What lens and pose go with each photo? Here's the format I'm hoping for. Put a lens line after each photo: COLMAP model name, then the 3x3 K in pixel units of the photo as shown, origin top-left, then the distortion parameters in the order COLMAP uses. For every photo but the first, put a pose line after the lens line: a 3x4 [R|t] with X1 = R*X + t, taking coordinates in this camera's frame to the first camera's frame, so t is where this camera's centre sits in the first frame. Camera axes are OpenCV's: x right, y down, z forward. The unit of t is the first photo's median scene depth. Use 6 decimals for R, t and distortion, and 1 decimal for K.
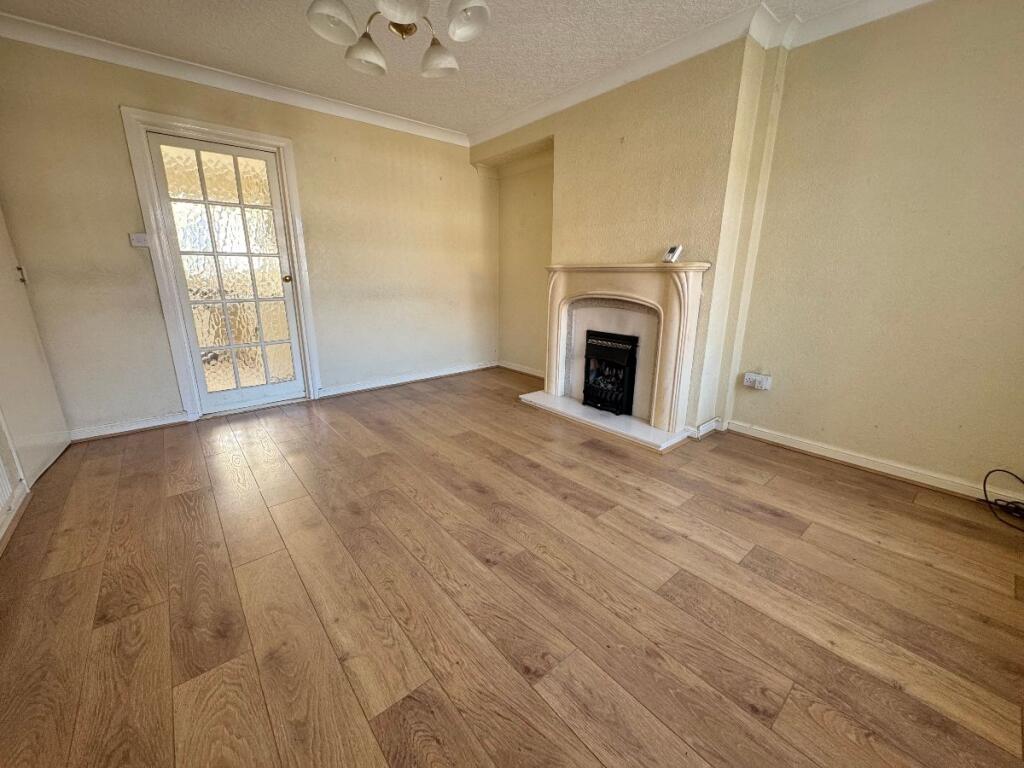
lens RADIAL K [[409.5, 0, 511.0], [0, 409.5, 381.5], [0, 0, 1]] dist [0.001053, 0.000389]
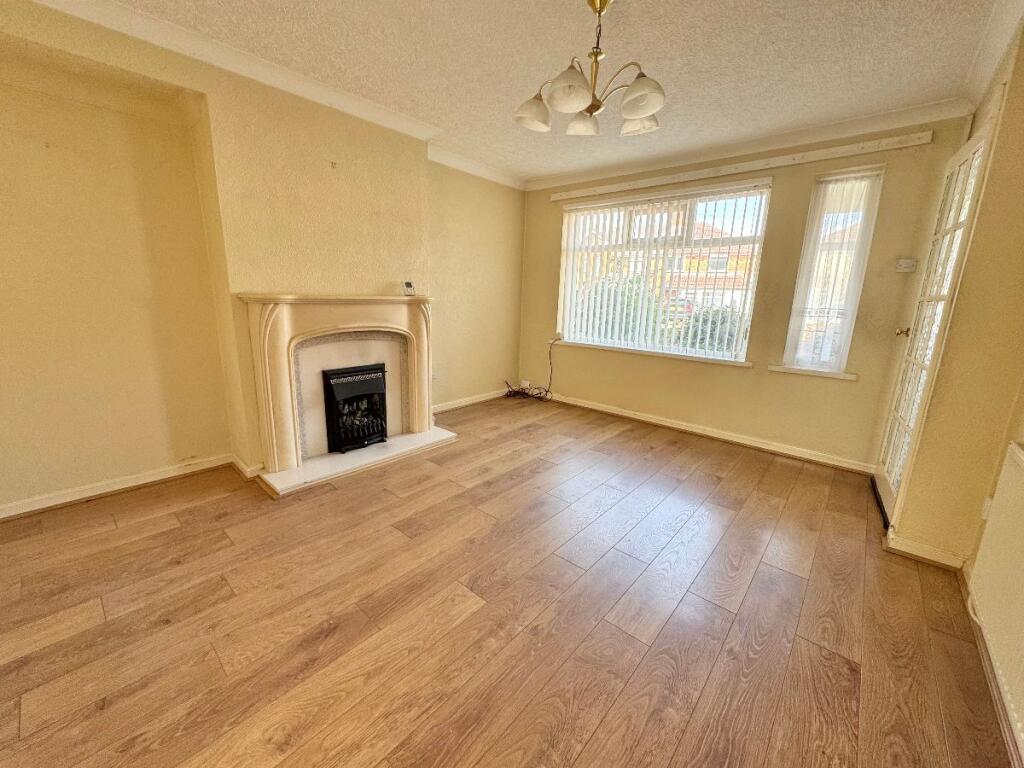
lens RADIAL K [[409.5, 0, 510.0], [0, 409.5, 383.3], [0, 0, 1]] dist [0.001053, 0.000389]
pose [[-0.149833, -0.223003, 0.963234, -0.893129], [0.227386, 0.940345, 0.253075, -0.293427], [-0.962209, 0.256945, -0.090187, 0.914082]]
